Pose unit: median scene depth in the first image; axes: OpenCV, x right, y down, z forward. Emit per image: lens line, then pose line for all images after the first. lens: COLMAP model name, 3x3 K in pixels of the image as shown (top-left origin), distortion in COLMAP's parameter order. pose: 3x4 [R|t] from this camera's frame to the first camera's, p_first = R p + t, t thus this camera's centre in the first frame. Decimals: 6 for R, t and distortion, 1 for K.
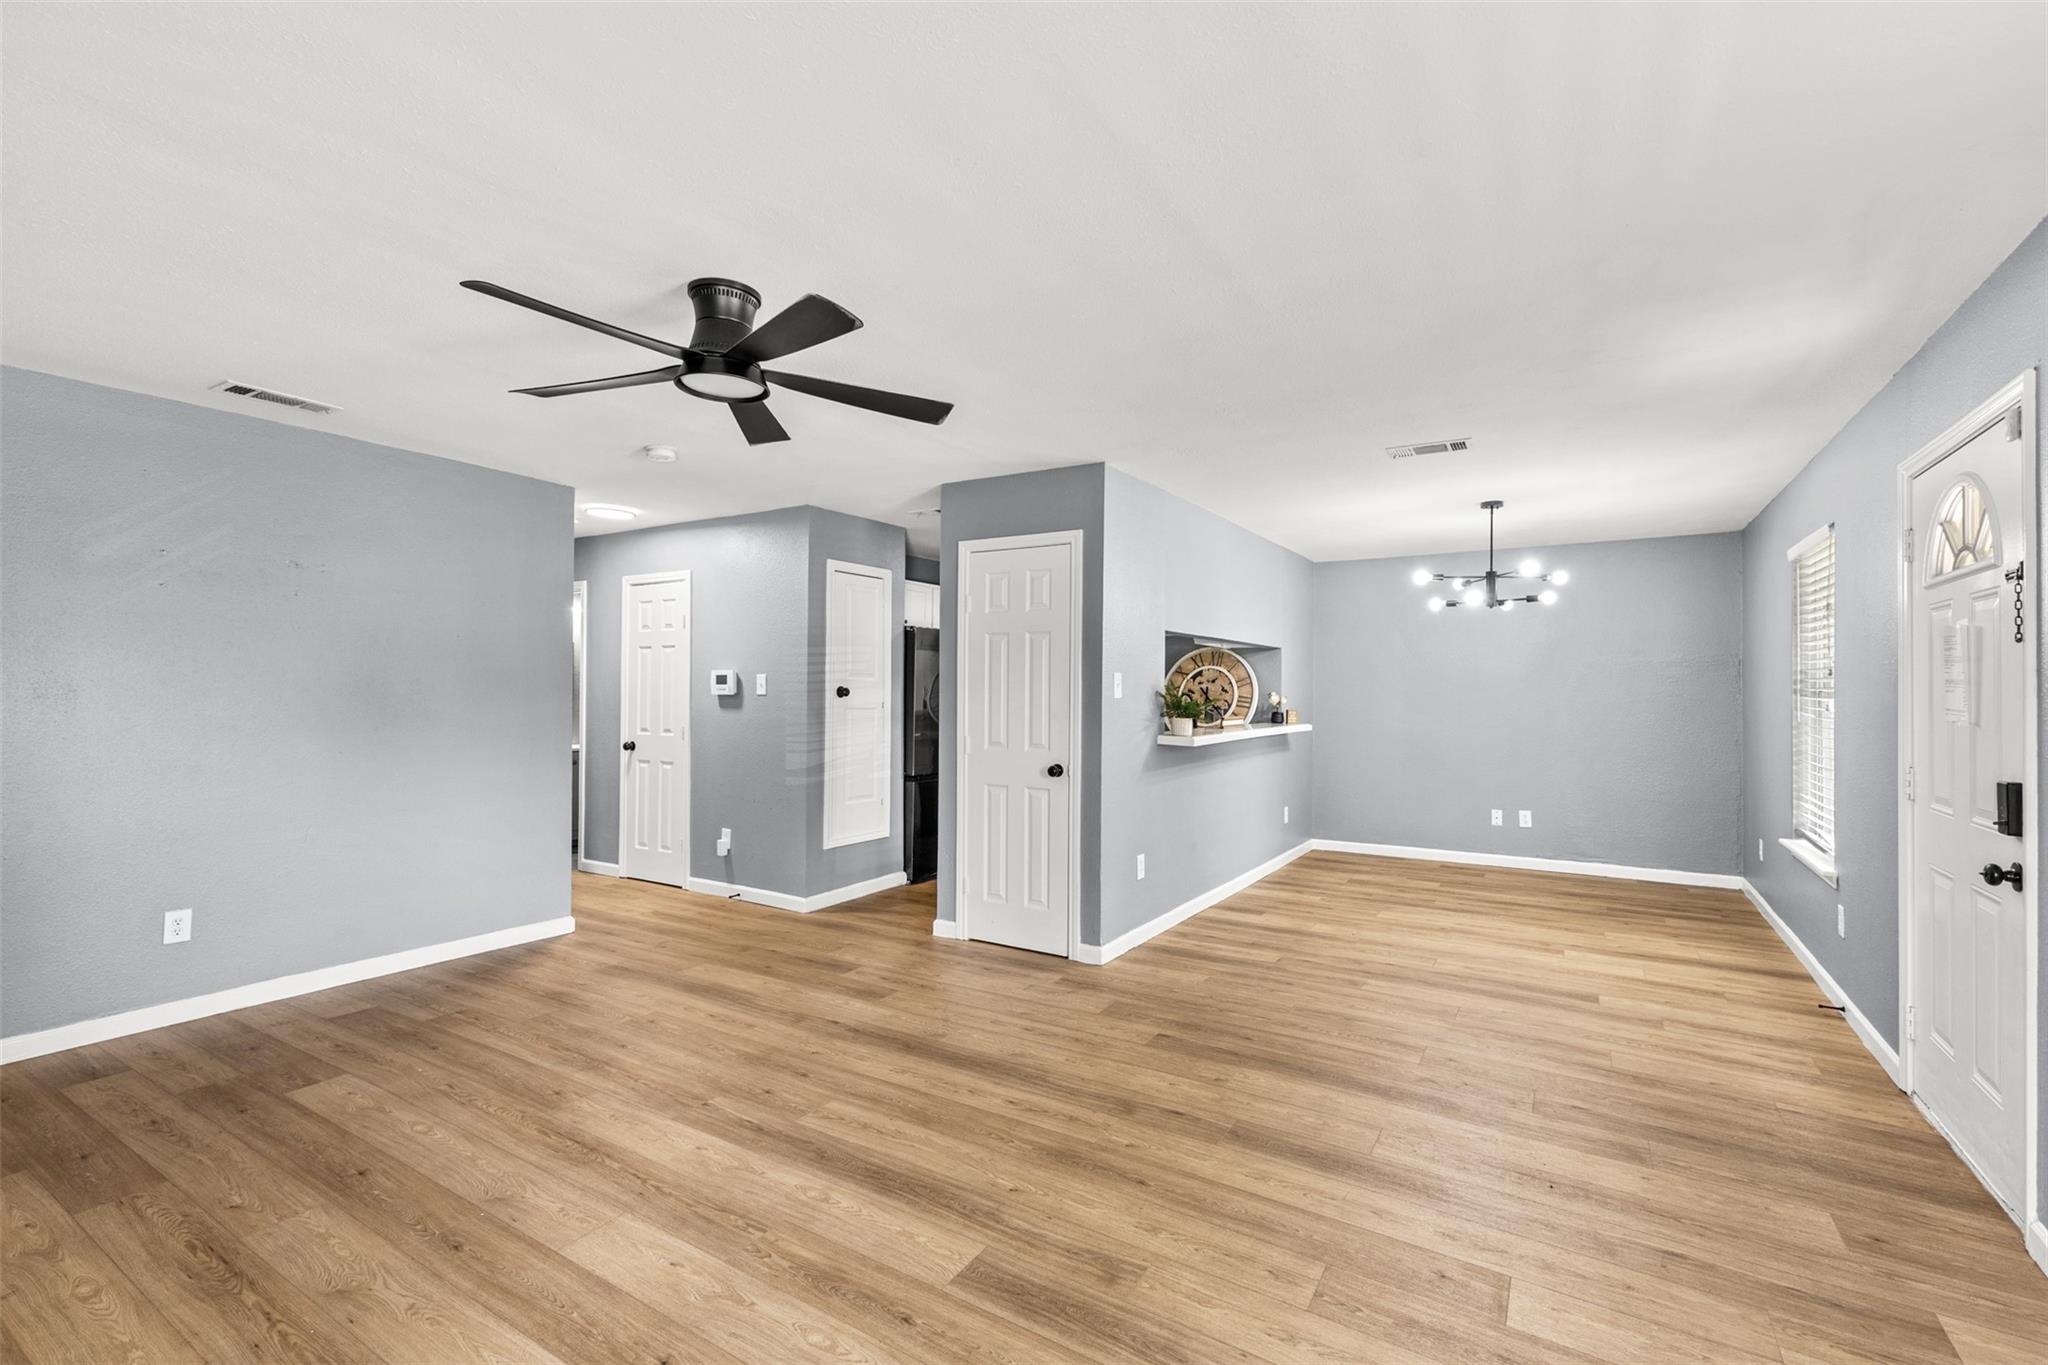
lens RADIAL K [[899.5, 0, 1017.6], [0, 899.5, 679.3], [0, 0, 1]] dist [0.012952, -0.000112]
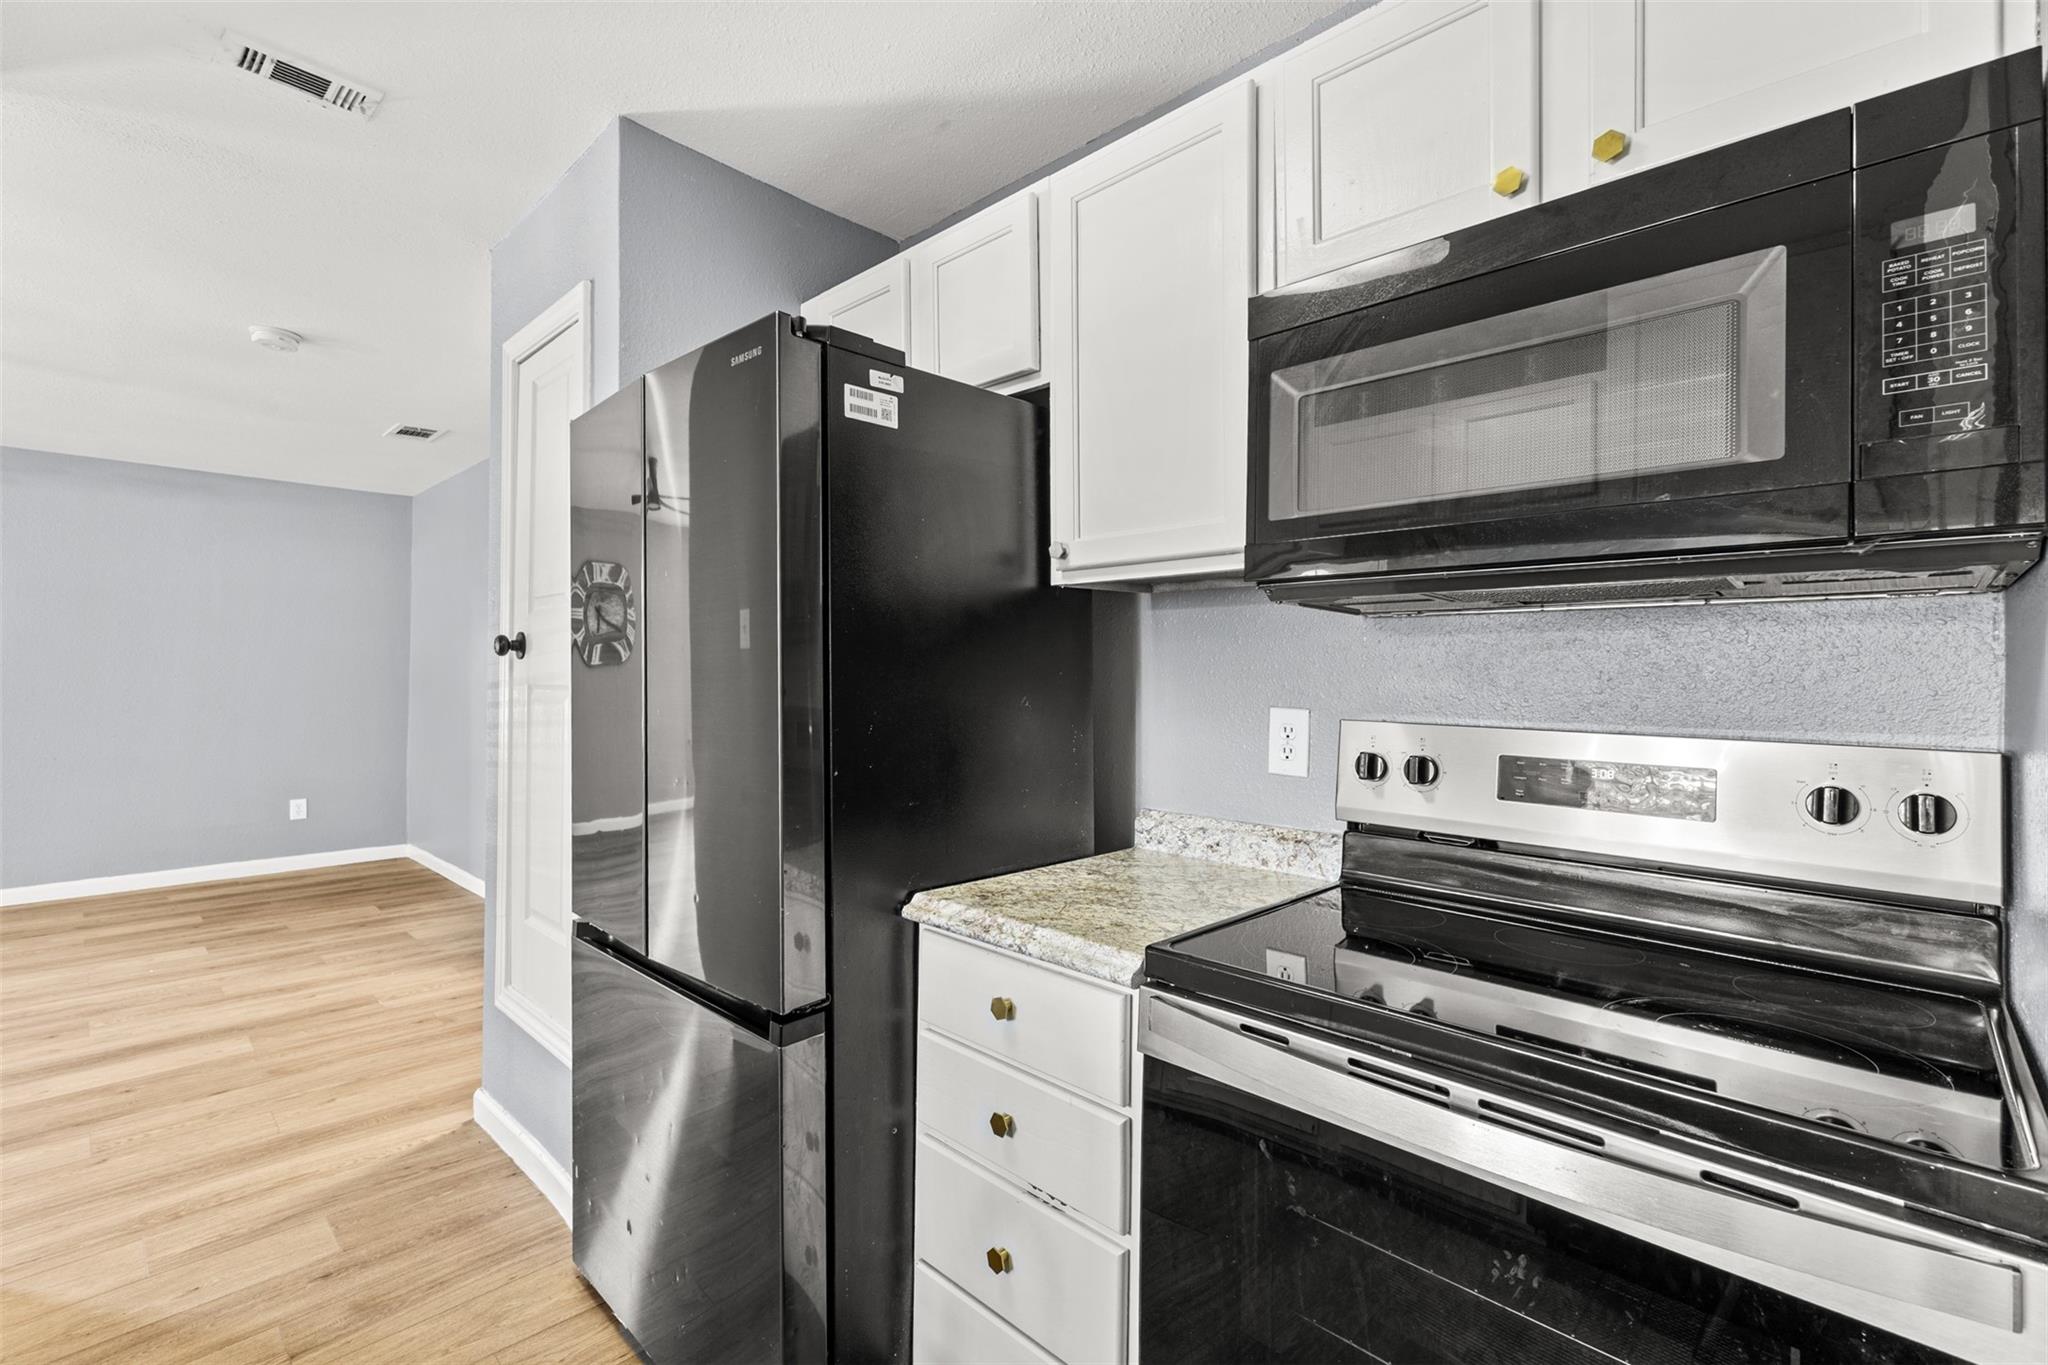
lens RADIAL K [[899.5, 0, 1022.0], [0, 899.5, 676.5], [0, 0, 1]] dist [0.012952, -0.000112]
pose [[-0.200285, -0.002484, -0.979735, 0.332340], [-0.004294, 0.999989, -0.001657, 0.039097], [0.979728, 0.003875, -0.200293, 2.551434]]
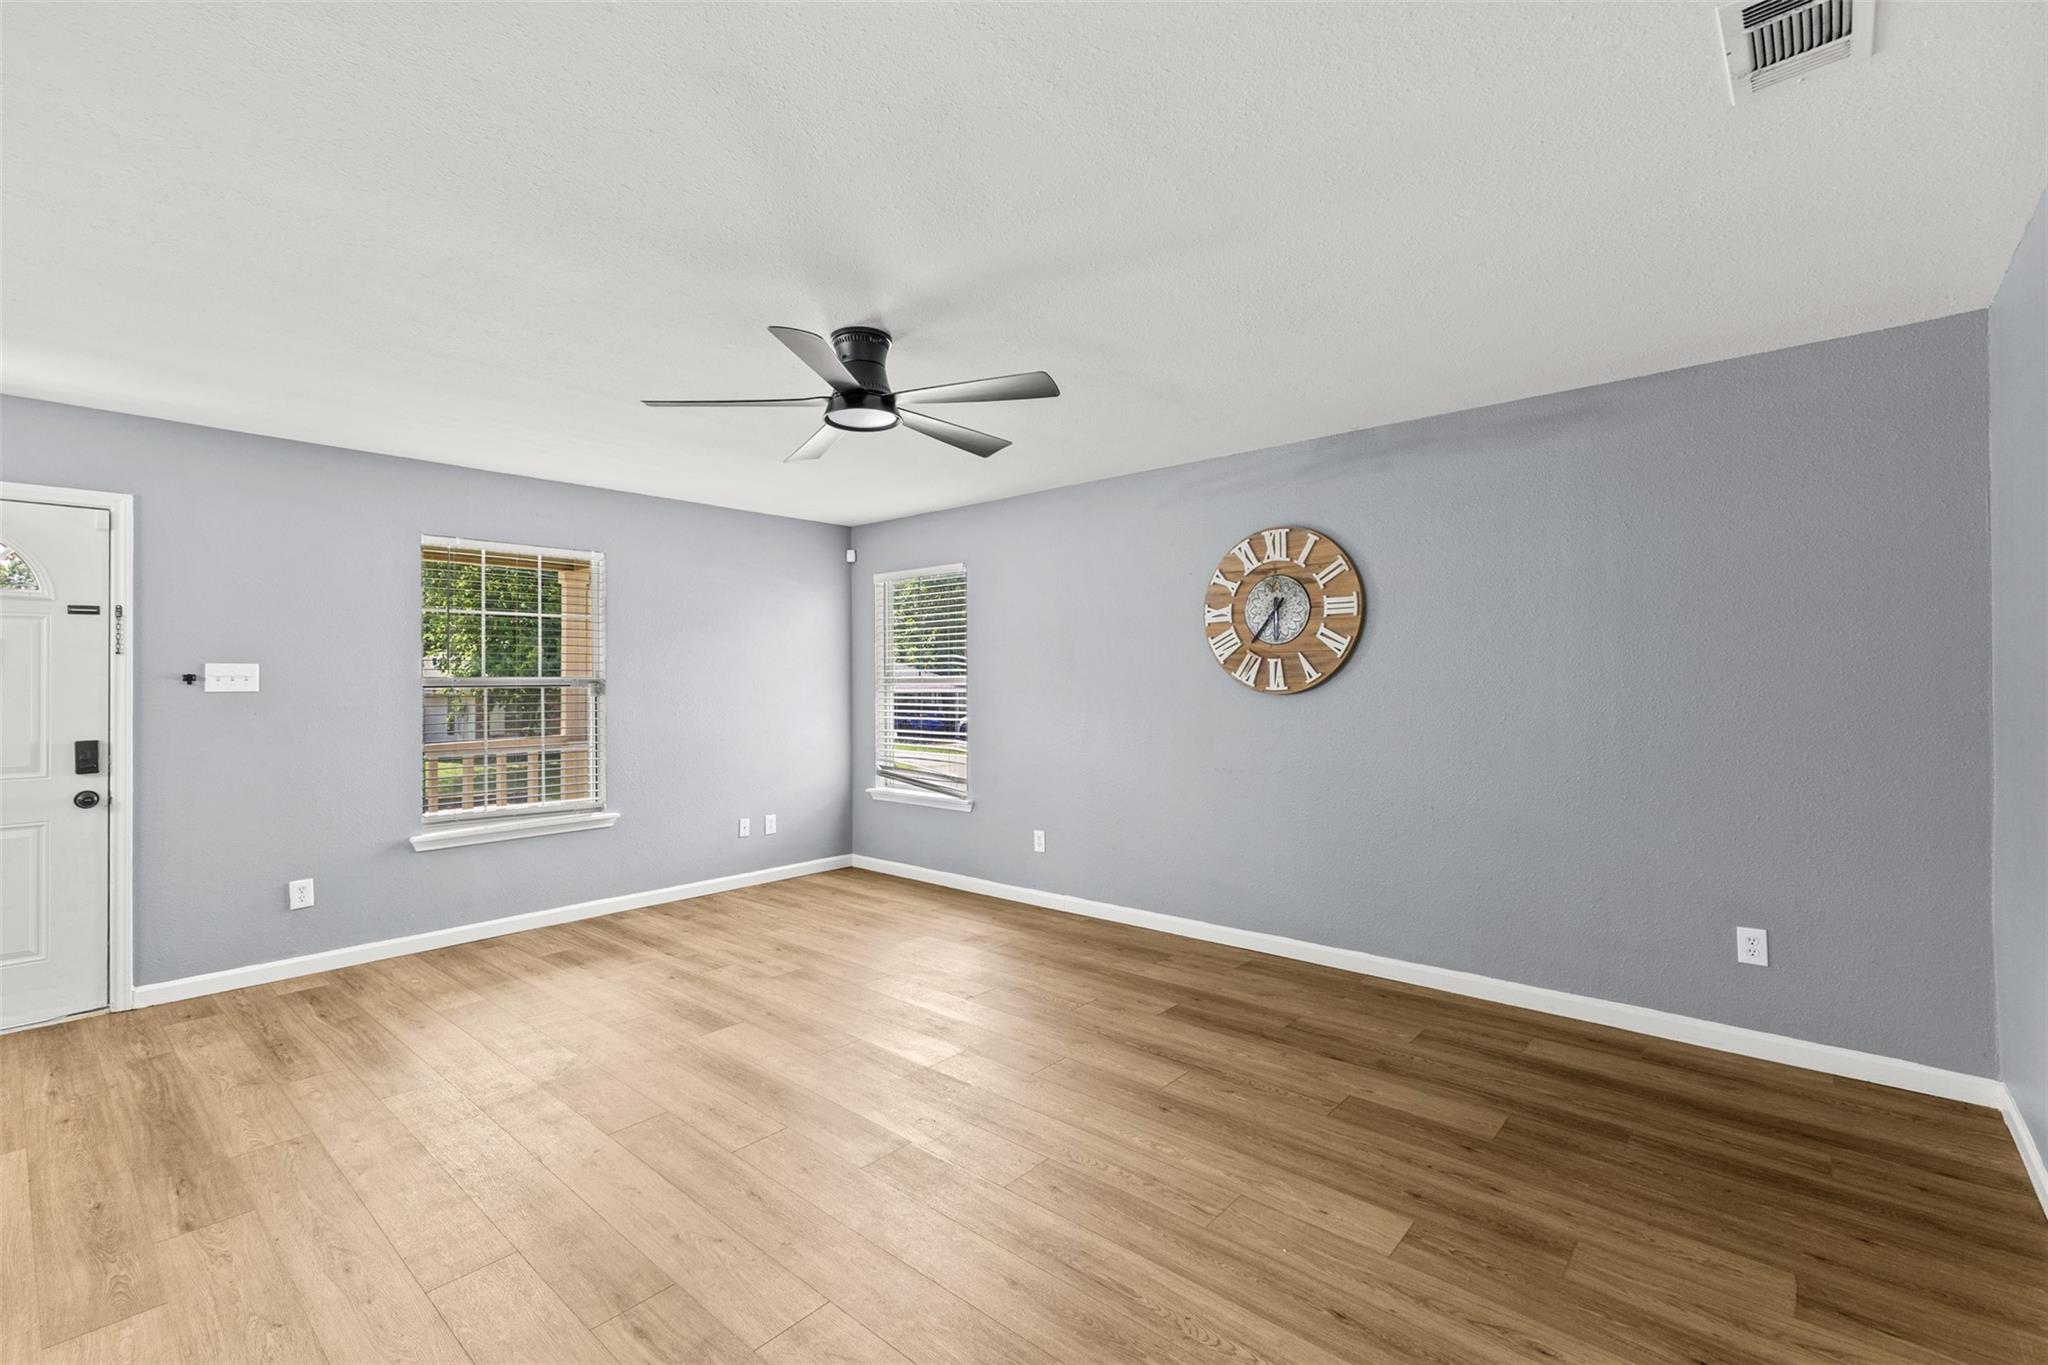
lens RADIAL K [[899.5, 0, 1025.7], [0, 899.5, 685.3], [0, 0, 1]] dist [0.012952, -0.000112]
pose [[-0.988264, 0.000567, 0.152754, -0.614590], [-0.000430, 0.999979, -0.006494, 0.018817], [-0.152755, -0.006484, -0.988243, 1.822831]]
